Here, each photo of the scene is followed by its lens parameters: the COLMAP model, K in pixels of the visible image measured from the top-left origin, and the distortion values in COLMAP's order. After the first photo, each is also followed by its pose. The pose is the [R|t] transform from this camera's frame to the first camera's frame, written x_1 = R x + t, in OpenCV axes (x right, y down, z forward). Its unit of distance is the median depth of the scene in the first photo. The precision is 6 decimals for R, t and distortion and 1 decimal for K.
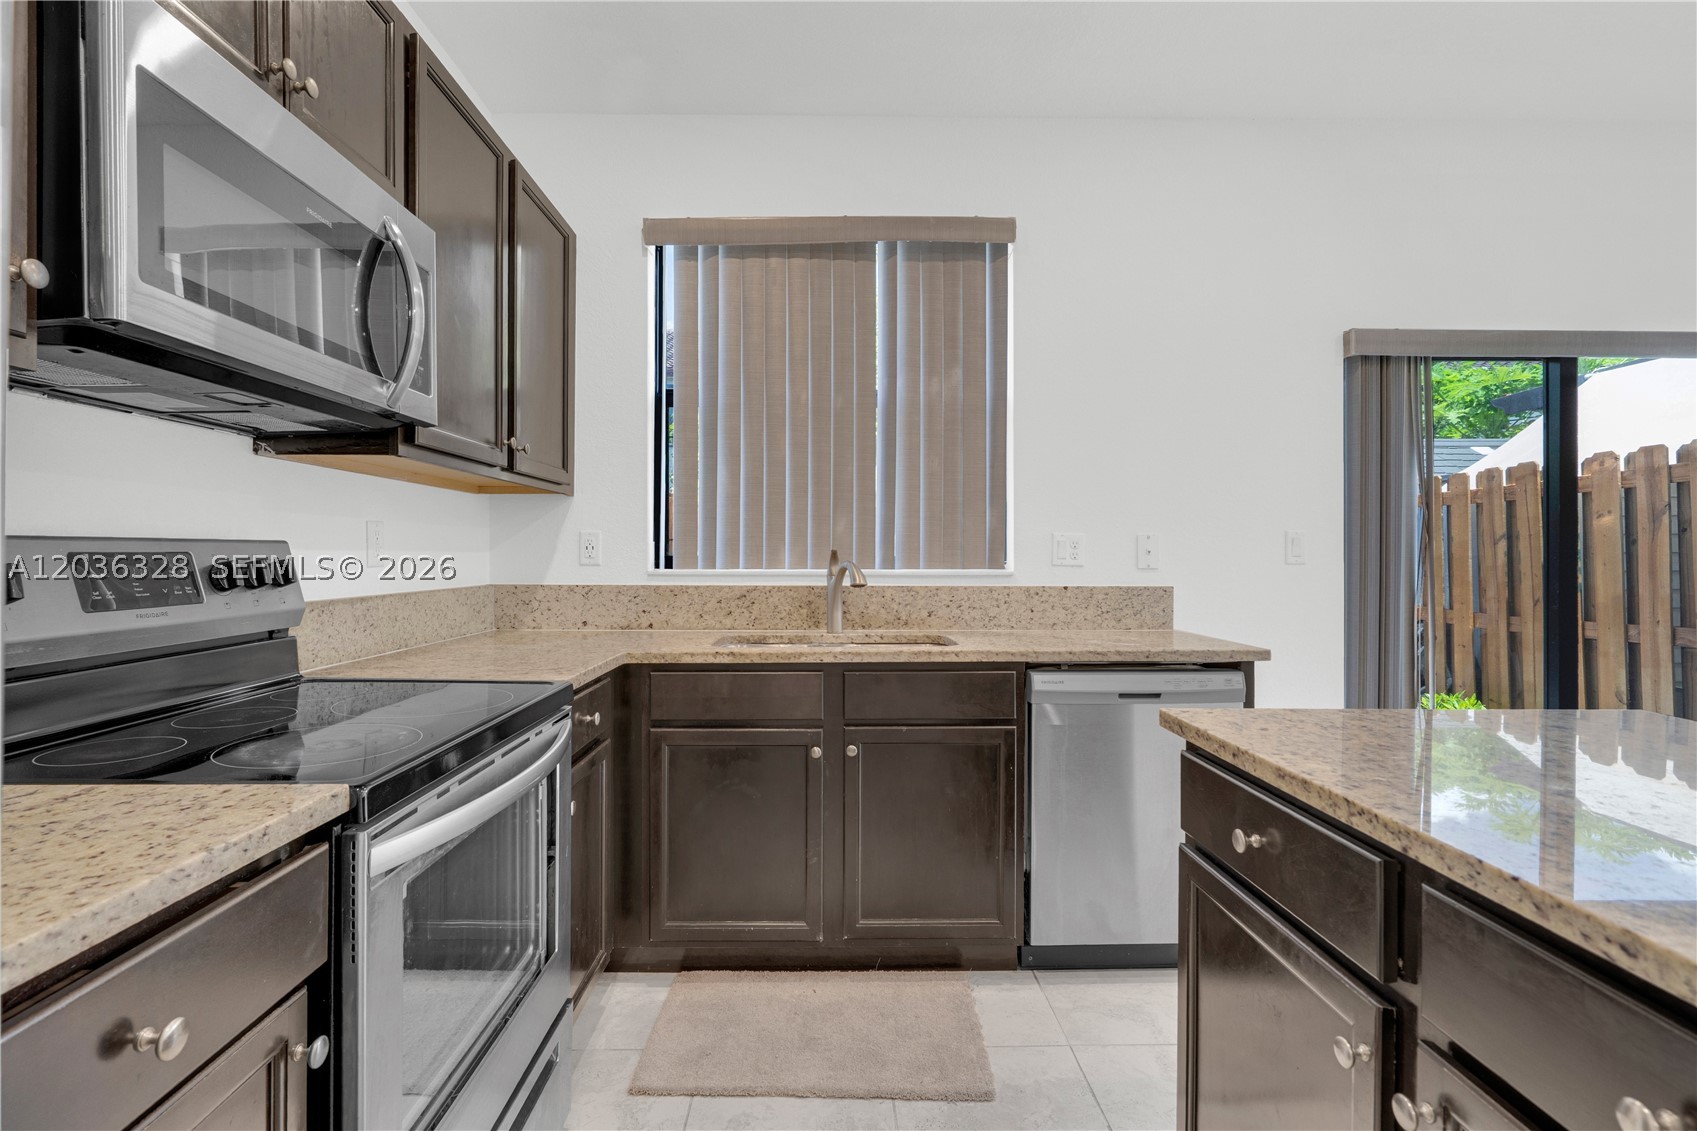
lens RADIAL K [[796.8, 0, 843.7], [0, 796.8, 554.9], [0, 0, 1]] dist [-0.004056, 0.002349]
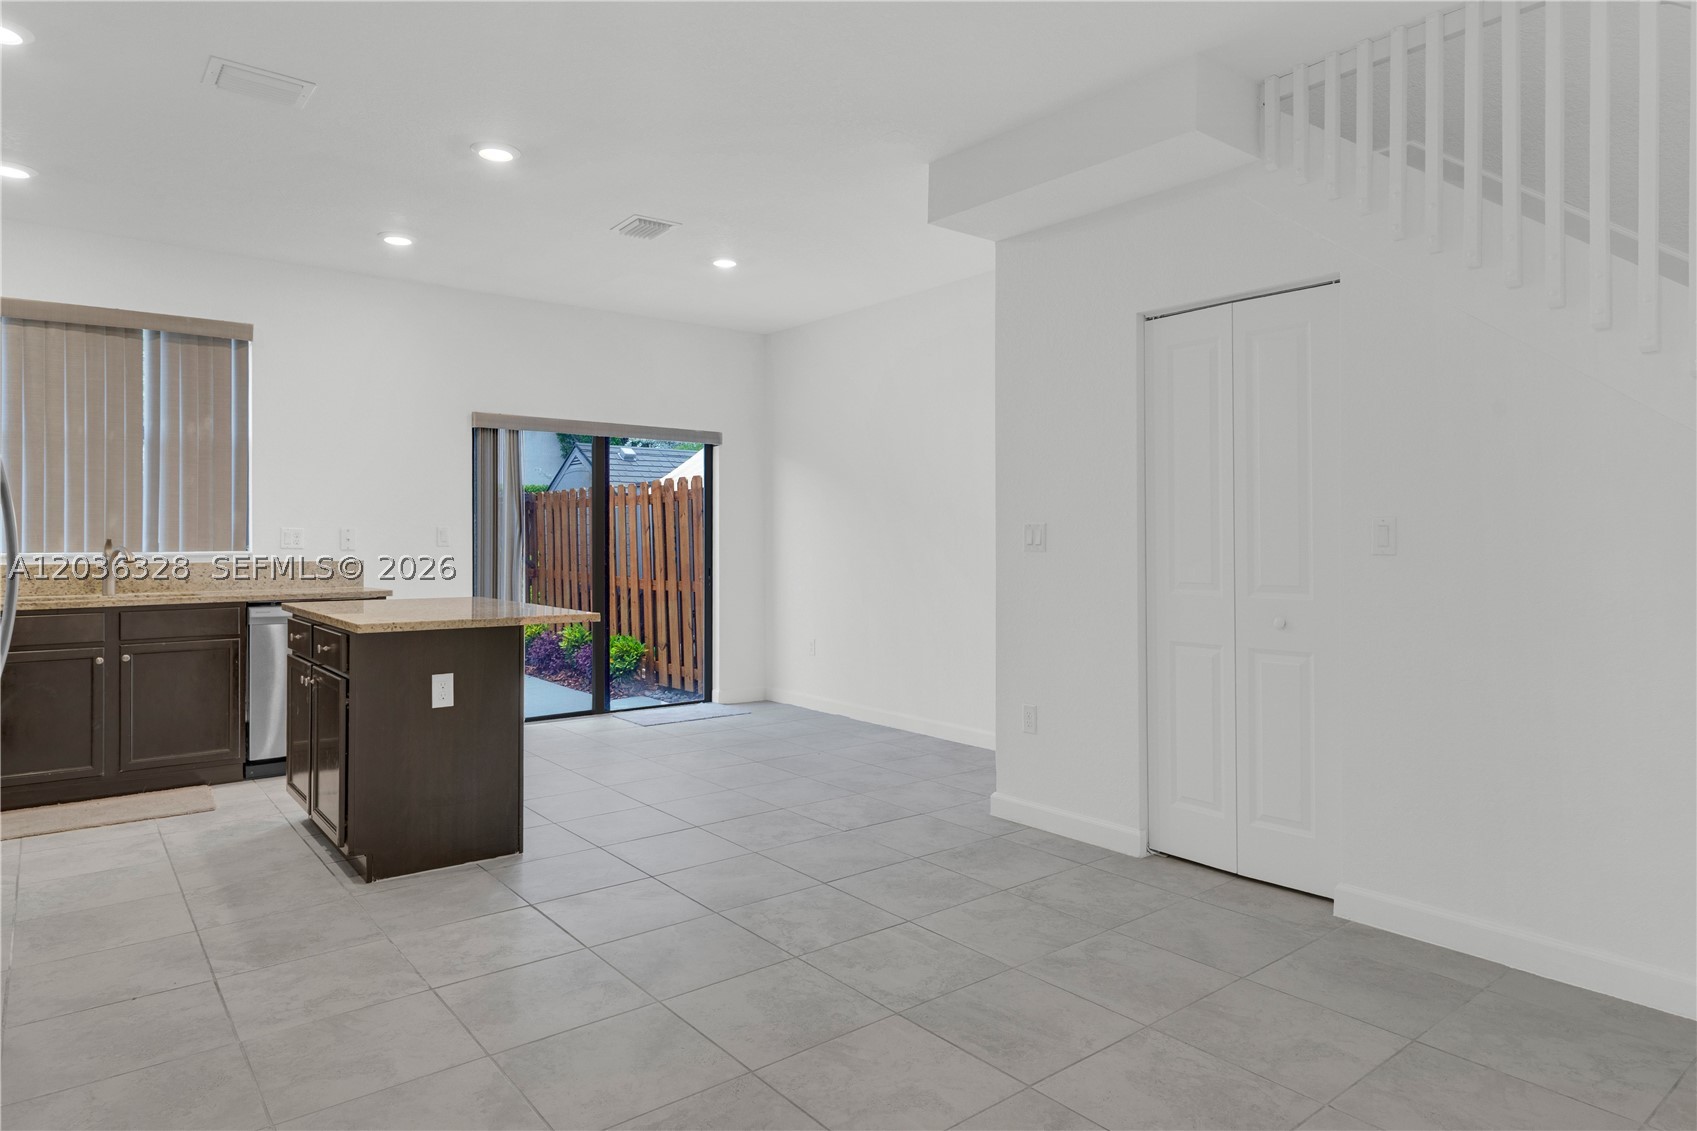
lens RADIAL K [[982.4, 0, 845.2], [0, 982.4, 537.6], [0, 0, 1]] dist [0.001115, -0.002681]
pose [[0.788179, -0.001663, 0.615444, -0.054201], [0.002860, 0.999995, -0.000961, -0.002934], [-0.615440, 0.002517, 0.788180, -1.237146]]
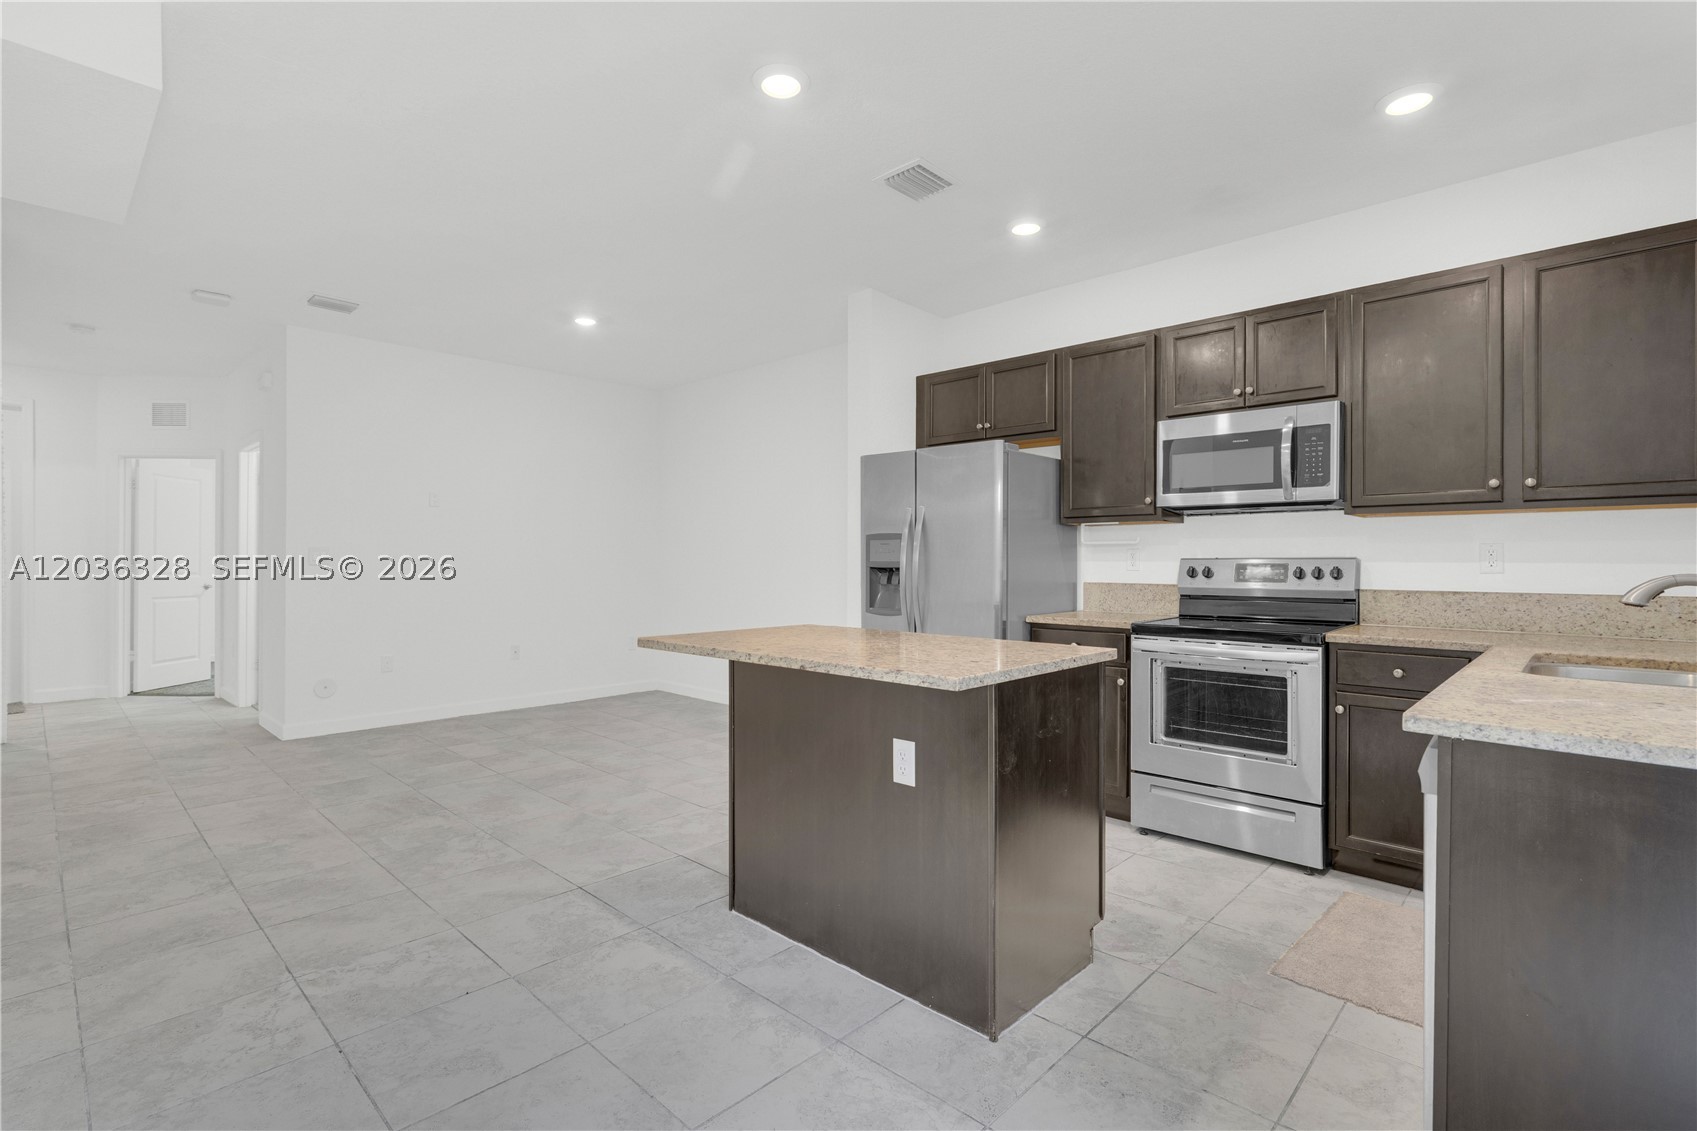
lens RADIAL K [[796.8, 0, 845.0], [0, 796.8, 566.7], [0, 0, 1]] dist [-0.004056, 0.002349]
pose [[-0.701826, 0.001116, -0.712348, 1.026891], [-0.004135, 0.999976, 0.005640, -0.000727], [0.712337, 0.006903, -0.701804, 0.892834]]
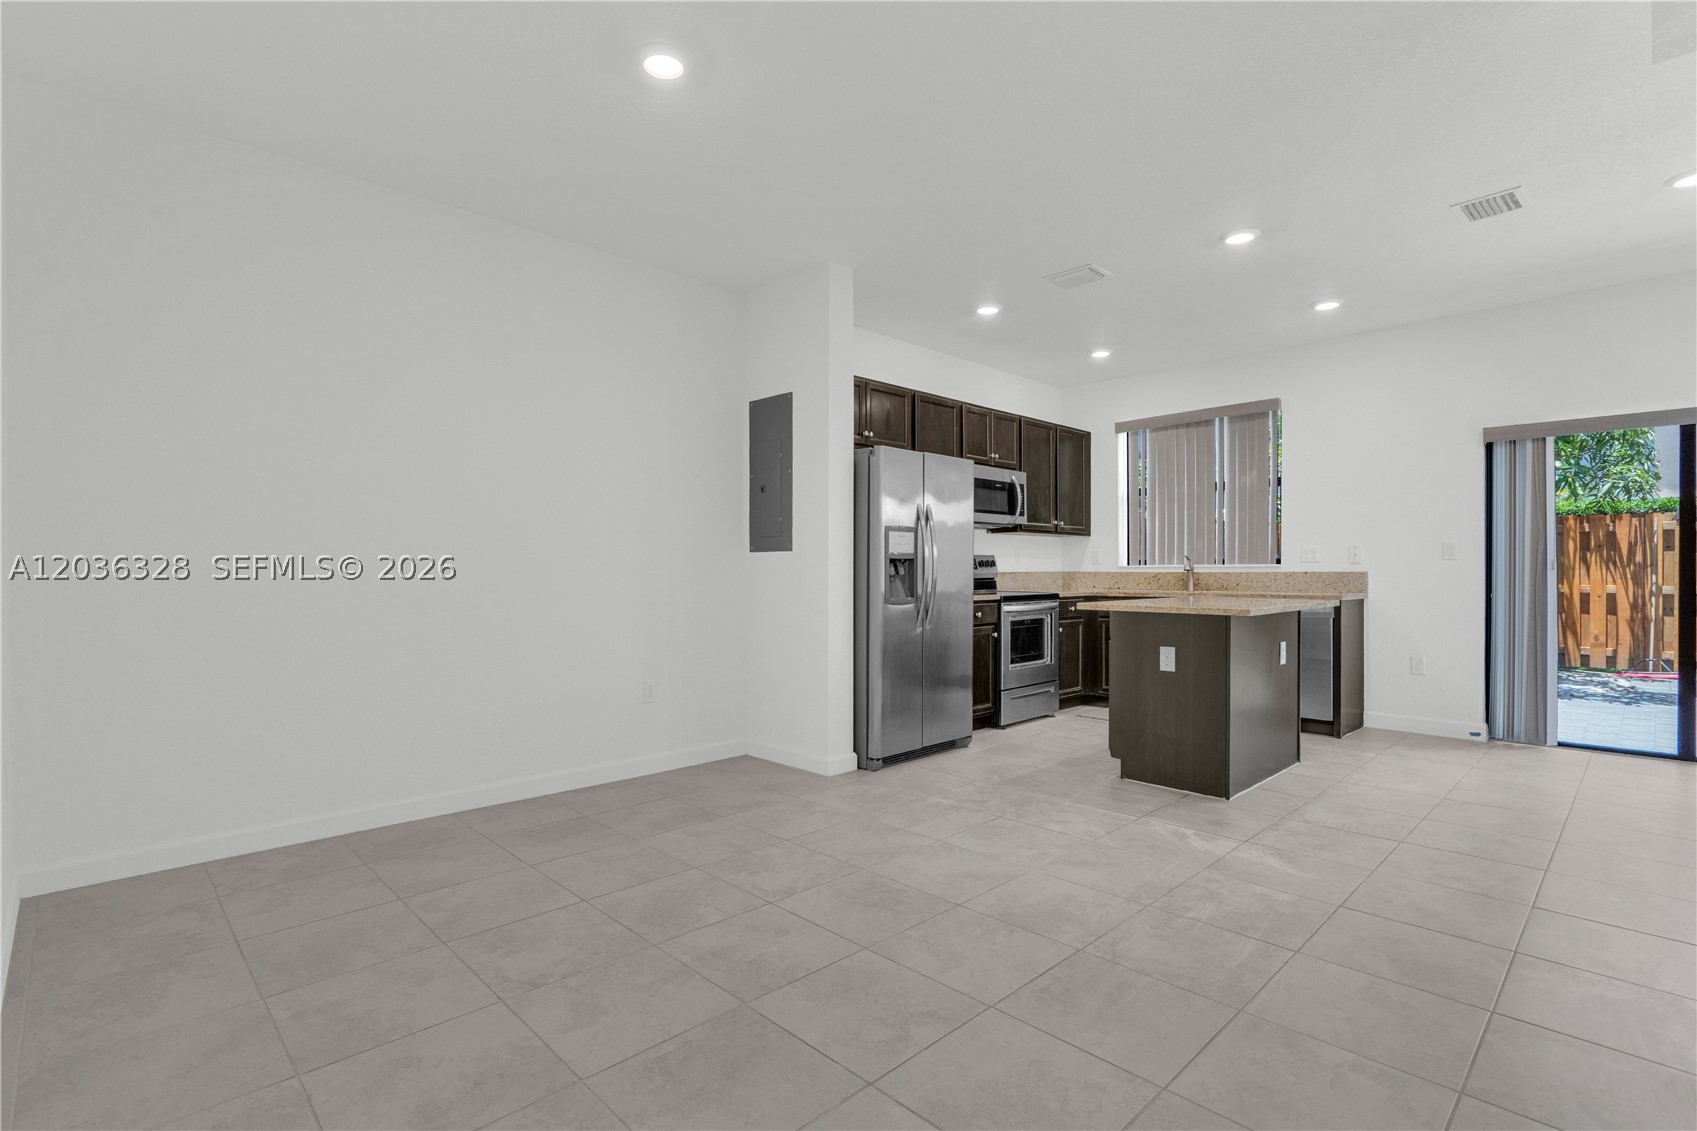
lens RADIAL K [[796.8, 0, 852.5], [0, 796.8, 573.4], [0, 0, 1]] dist [-0.004056, 0.002349]
pose [[0.693344, -0.001985, -0.720604, 0.962279], [0.003834, 0.999992, 0.000934, 0.037651], [0.720597, -0.003410, 0.693346, -1.300512]]
